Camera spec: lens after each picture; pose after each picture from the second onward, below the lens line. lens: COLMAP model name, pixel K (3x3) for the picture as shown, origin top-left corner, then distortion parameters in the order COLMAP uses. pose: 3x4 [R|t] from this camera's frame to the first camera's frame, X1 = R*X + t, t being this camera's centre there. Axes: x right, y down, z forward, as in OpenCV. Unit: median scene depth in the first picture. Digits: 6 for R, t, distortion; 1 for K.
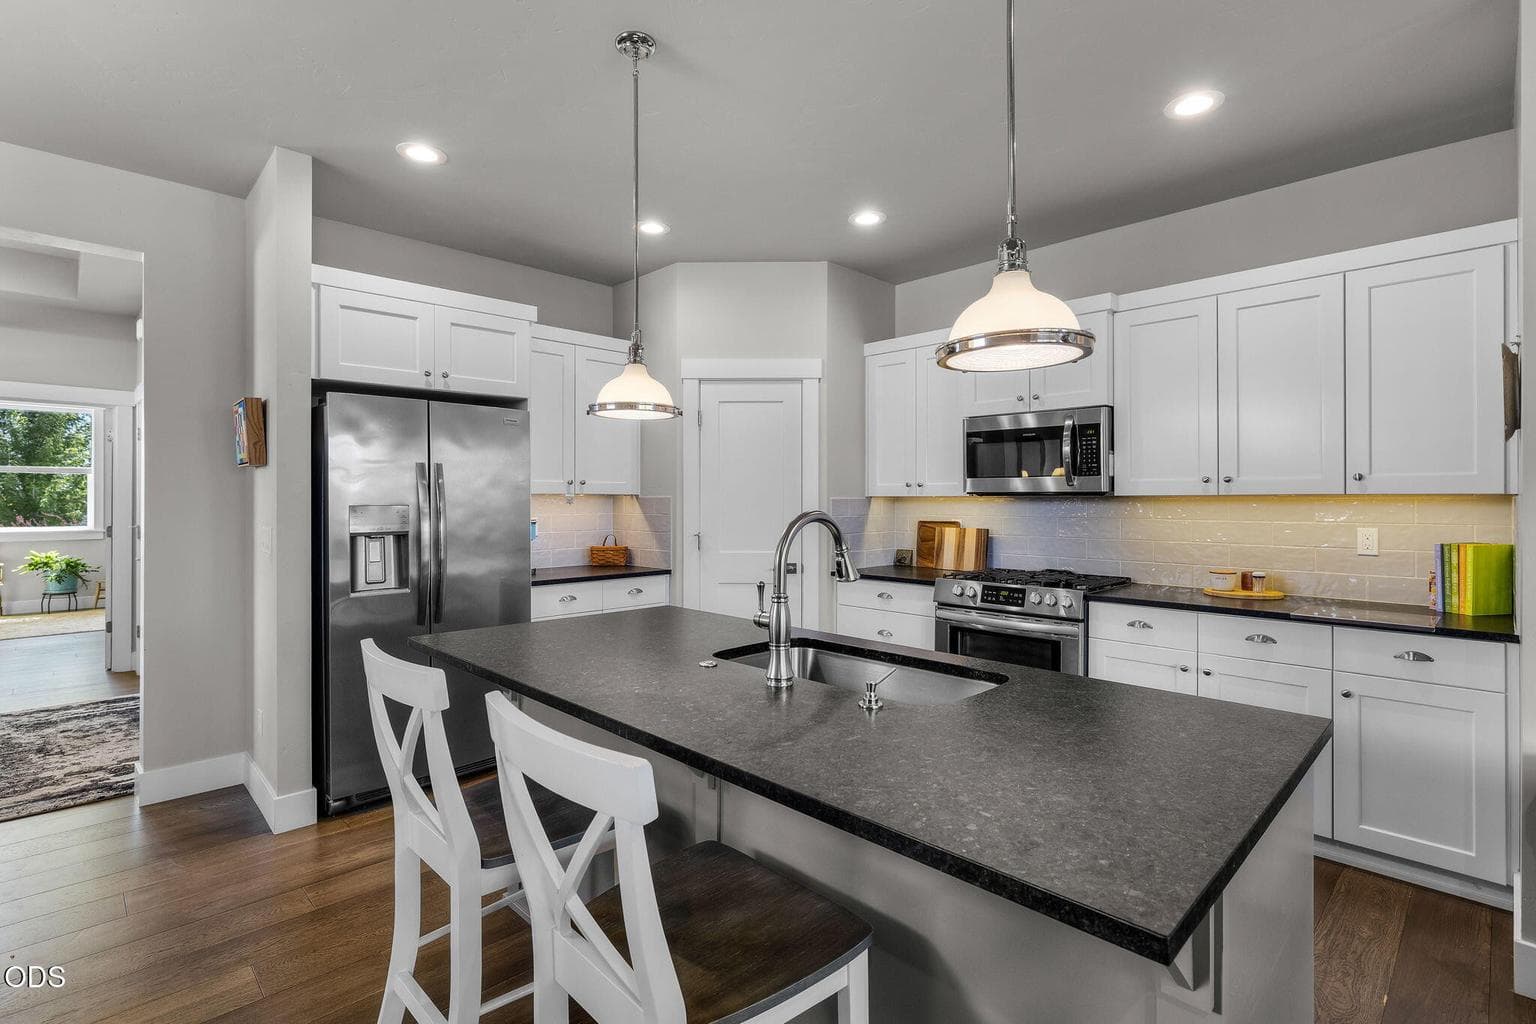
lens RADIAL K [[726.2, 0, 765.8], [0, 726.2, 503.1], [0, 0, 1]] dist [0.002072, 0.000239]
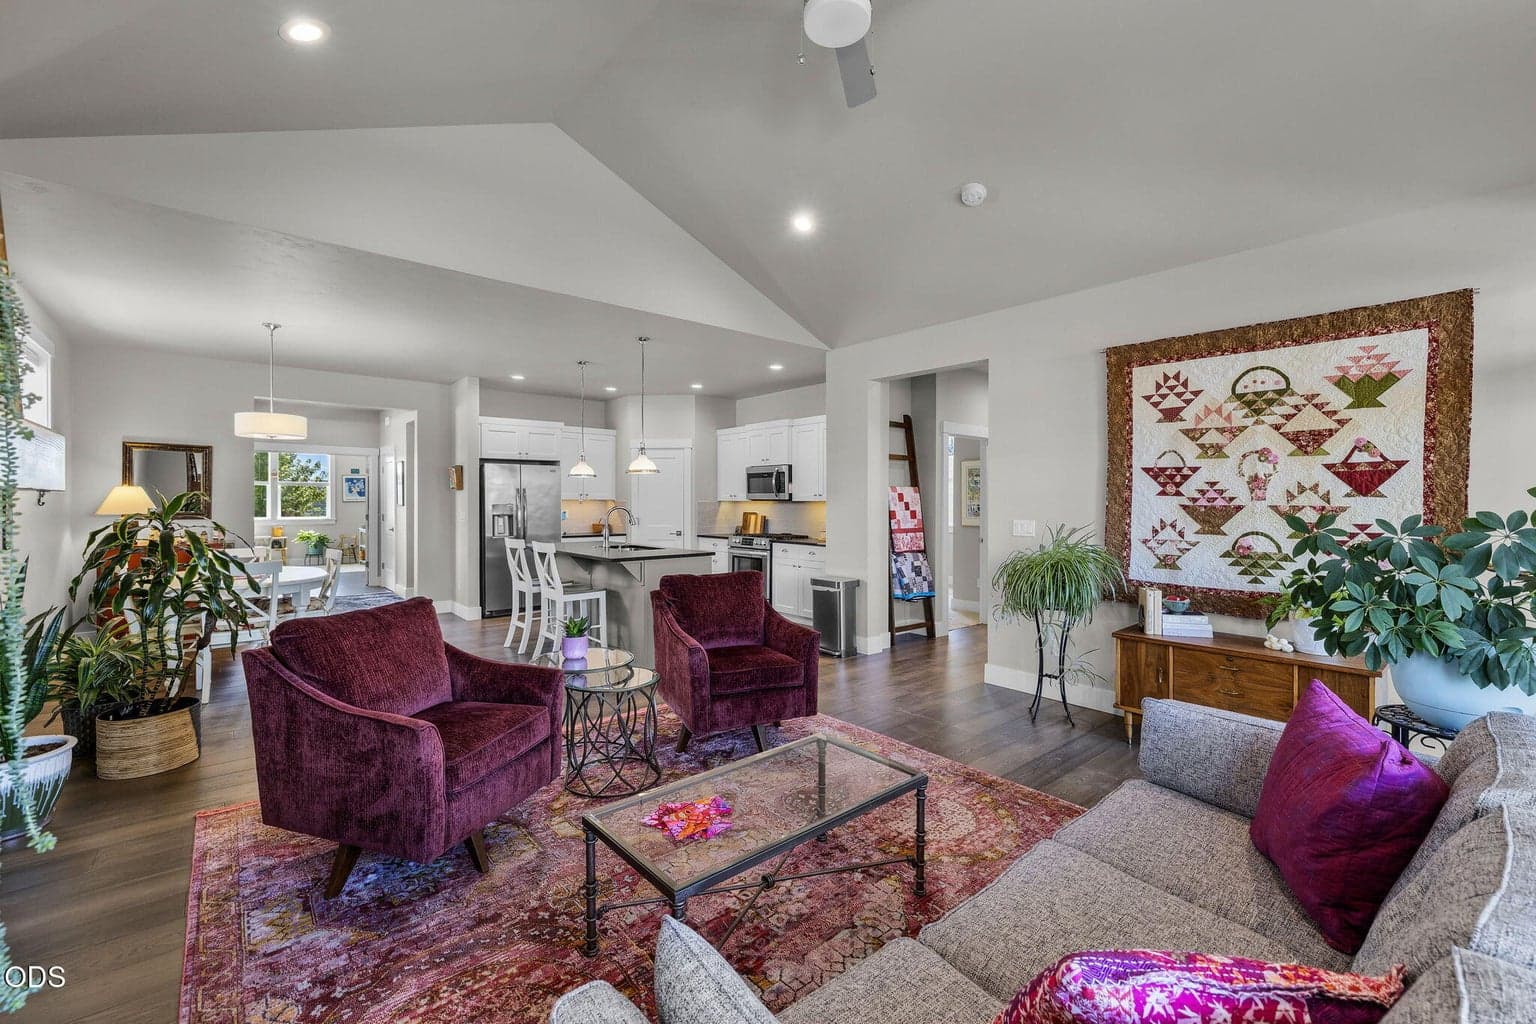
lens RADIAL K [[652.5, 0, 766.5], [0, 652.5, 506.1], [0, 0, 1]] dist [0.003965, 0.000876]
pose [[0.997207, 0.003050, -0.074625, 0.541159], [-0.002817, 0.999991, 0.003228, -0.000559], [0.074634, -0.003009, 0.997206, -1.165105]]
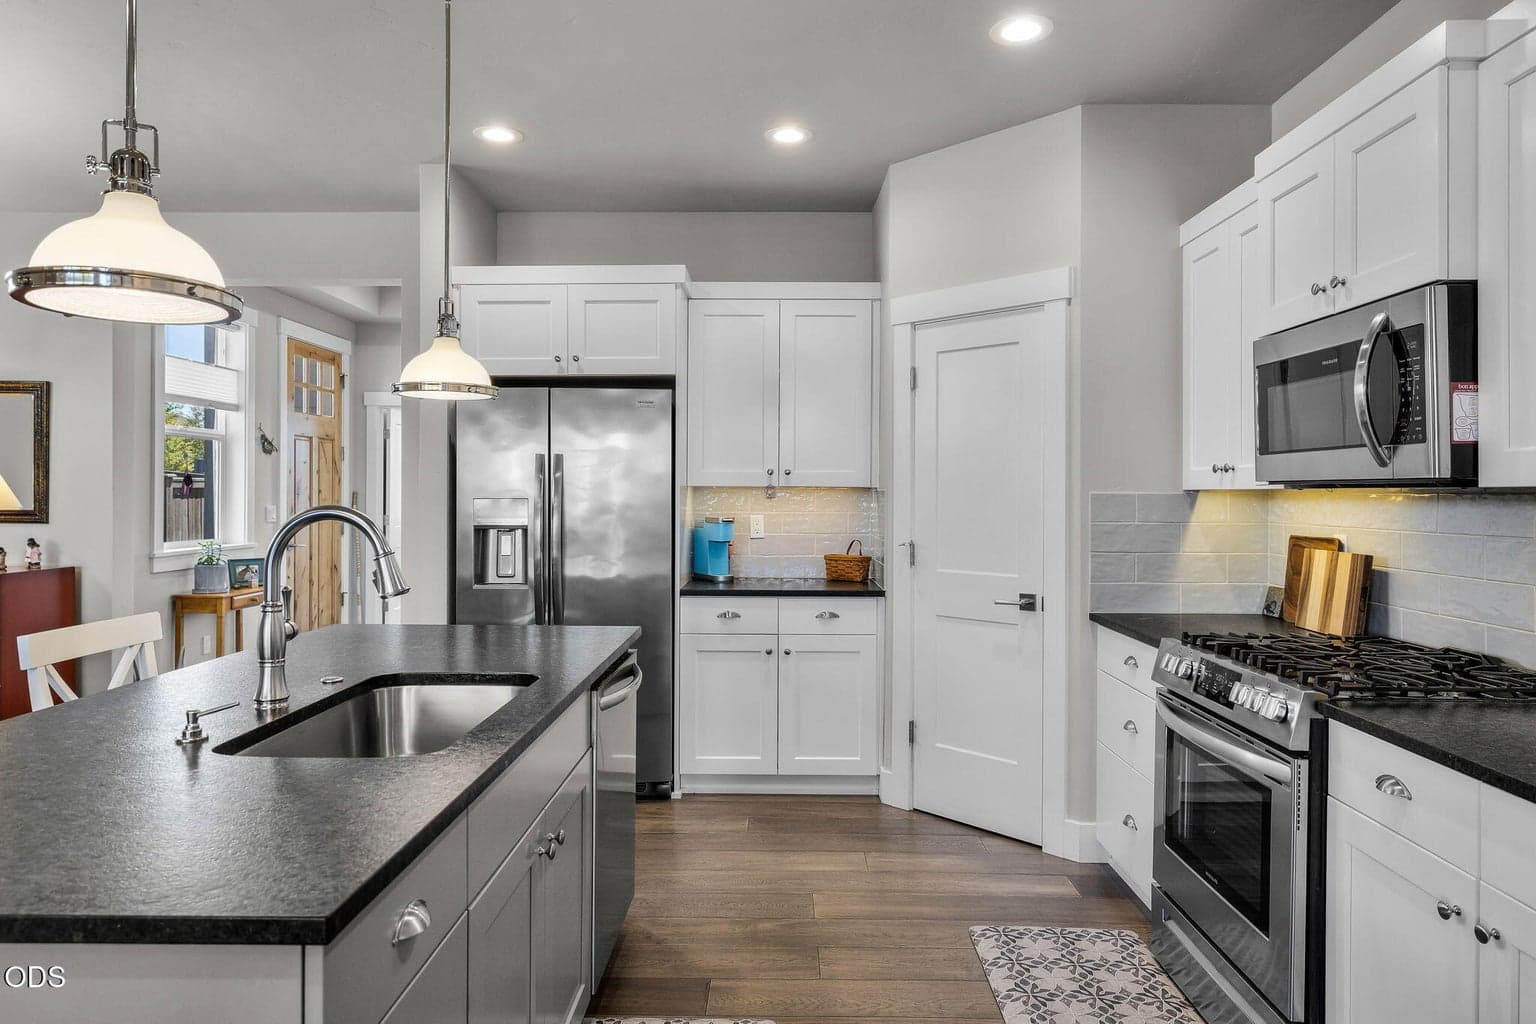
lens RADIAL K [[969.7, 0, 763.1], [0, 969.7, 505.2], [0, 0, 1]] dist [-0.000476, -0.001960]
pose [[0.699276, 0.012022, -0.714750, 0.576666], [-0.007566, 0.999927, 0.009417, -0.002497], [0.714811, -0.001178, 0.699316, 0.286602]]
